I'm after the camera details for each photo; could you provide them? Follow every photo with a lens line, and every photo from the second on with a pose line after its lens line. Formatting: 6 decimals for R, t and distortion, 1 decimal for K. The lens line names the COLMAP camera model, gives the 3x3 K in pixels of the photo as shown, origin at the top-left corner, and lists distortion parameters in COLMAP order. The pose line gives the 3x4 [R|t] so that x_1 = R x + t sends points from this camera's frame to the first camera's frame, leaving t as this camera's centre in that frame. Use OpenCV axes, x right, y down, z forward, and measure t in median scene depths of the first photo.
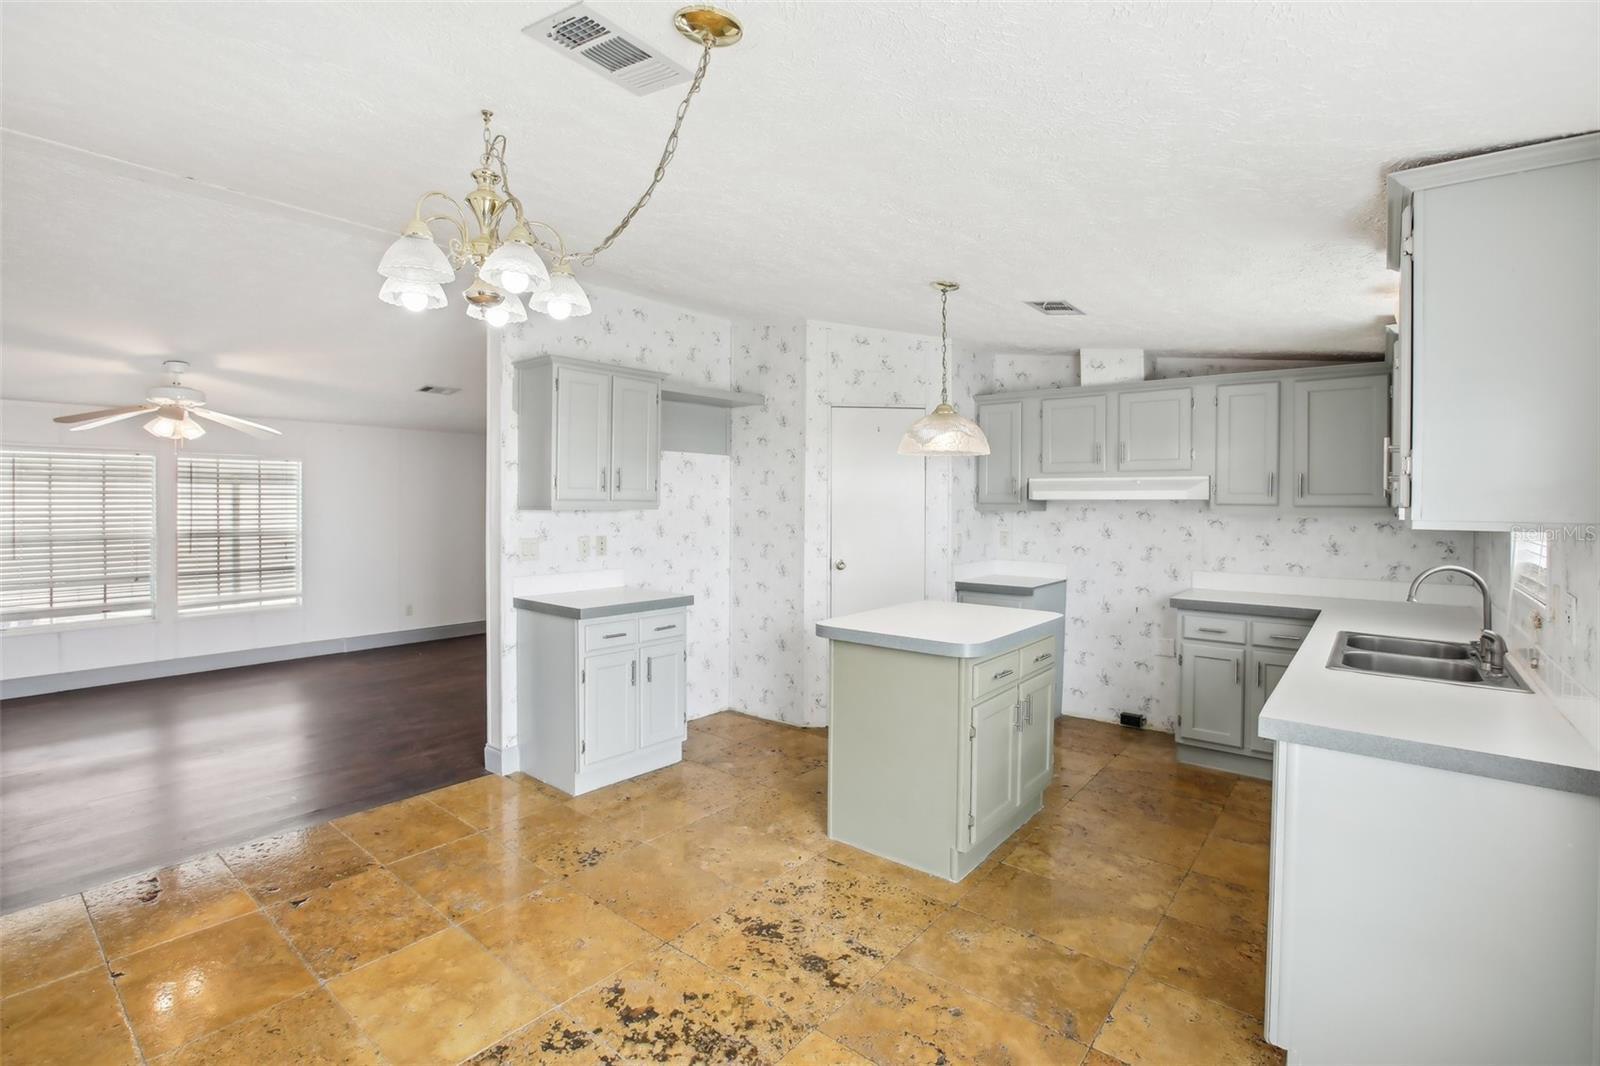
lens RADIAL K [[740.3, 0, 798.8], [0, 740.3, 524.6], [0, 0, 1]] dist [-0.049840, 0.018667]
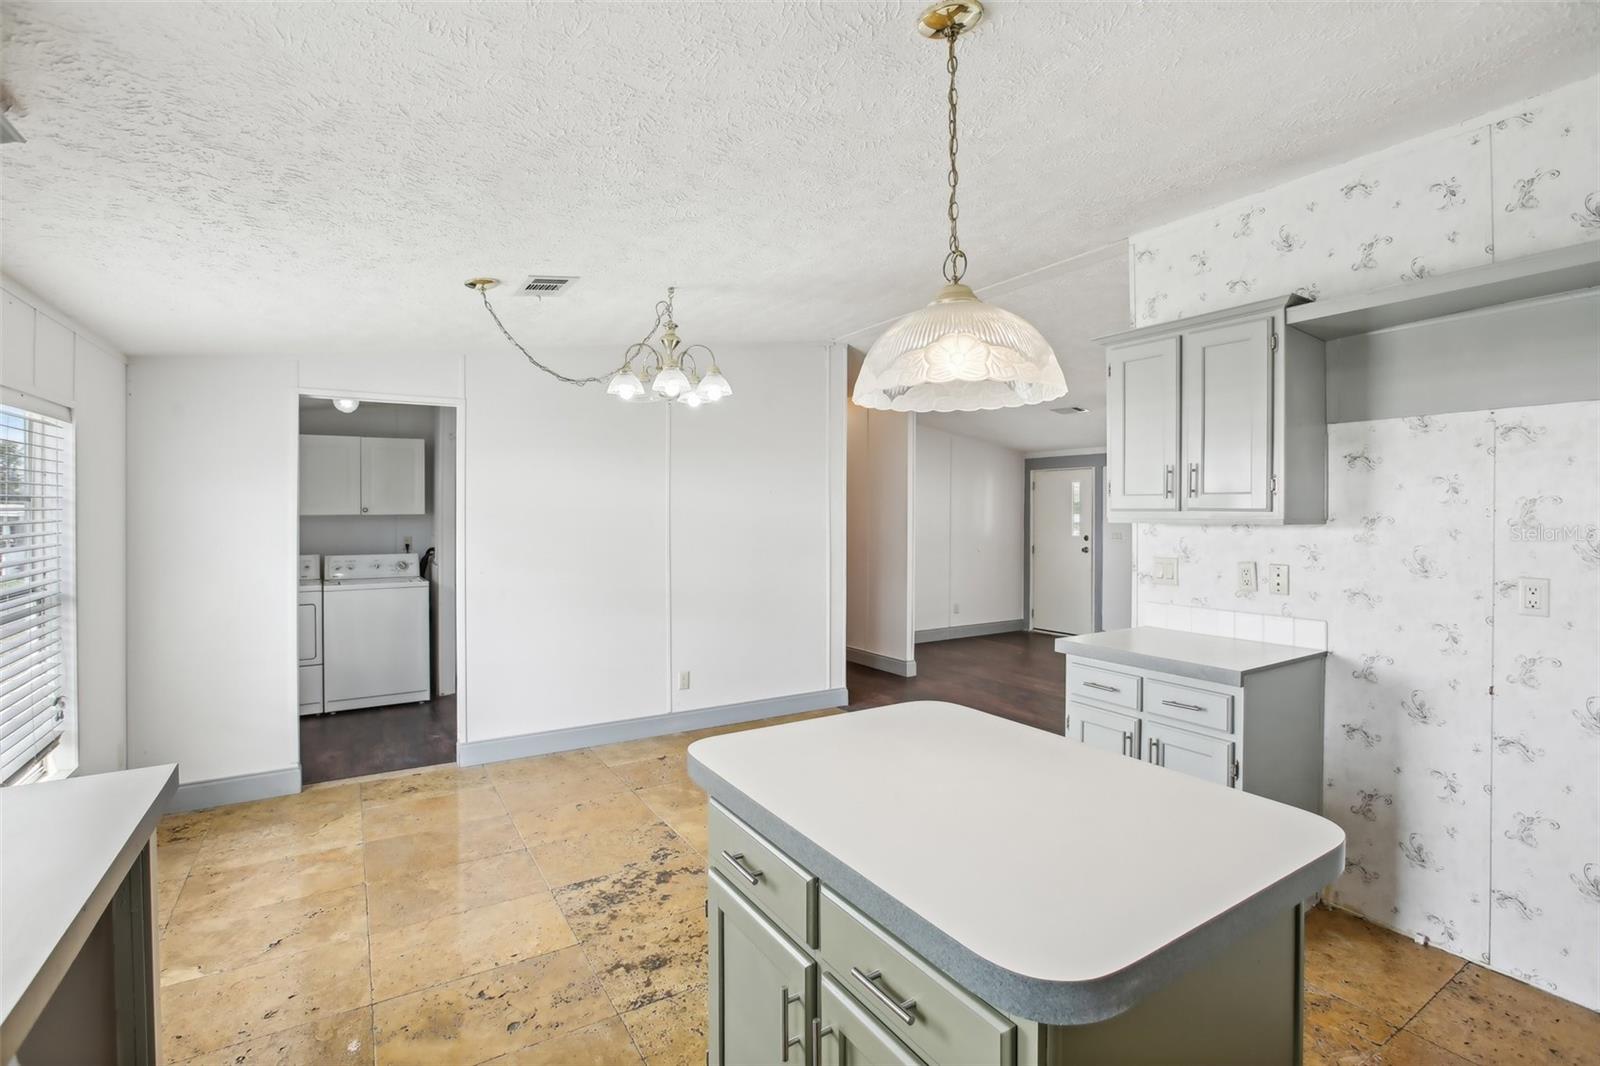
lens RADIAL K [[743.2, 0, 791.4], [0, 743.2, 530.2], [0, 0, 1]] dist [-0.066309, 0.029542]
pose [[-0.342940, 0.015623, -0.939227, 0.530442], [-0.030975, 0.999130, 0.027929, -0.021290], [0.938846, 0.038671, -0.342158, 0.885316]]
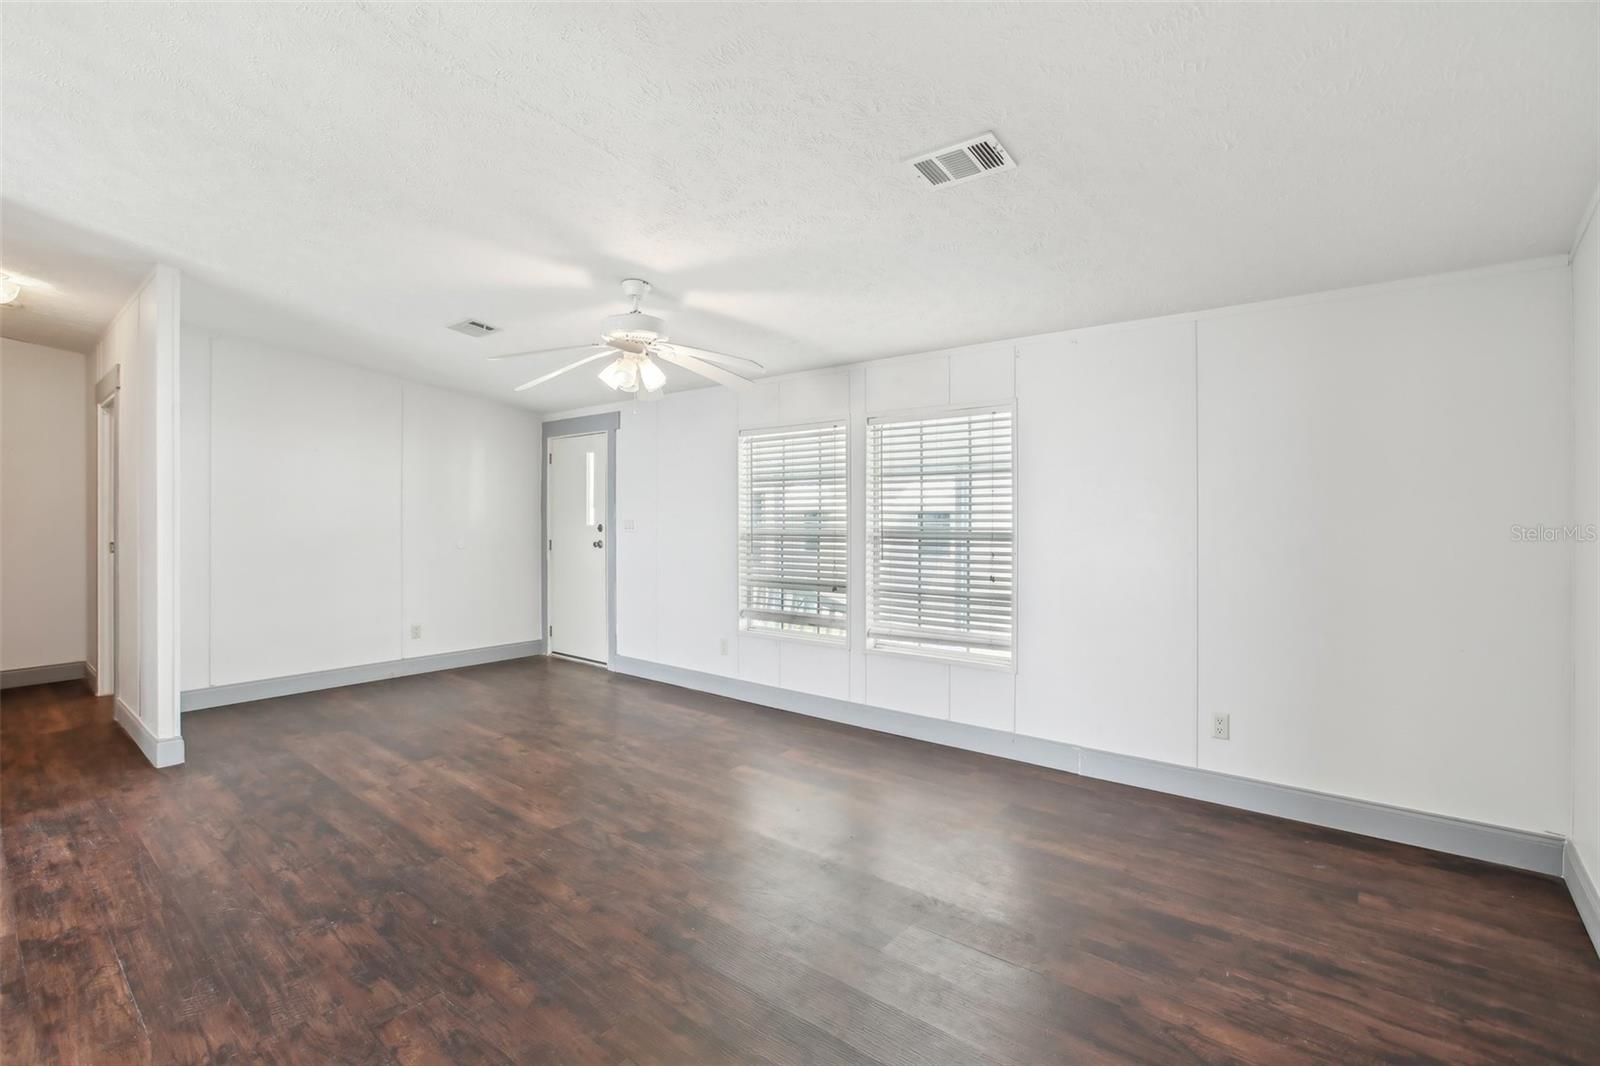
lens RADIAL K [[740.3, 0, 798.8], [0, 740.3, 524.6], [0, 0, 1]] dist [-0.049840, 0.018667]
pose [[-0.016618, 0.016541, -0.999725, -0.197471], [-0.022261, 0.999609, 0.016909, -0.008399], [0.999614, 0.022536, -0.016244, 1.399653]]
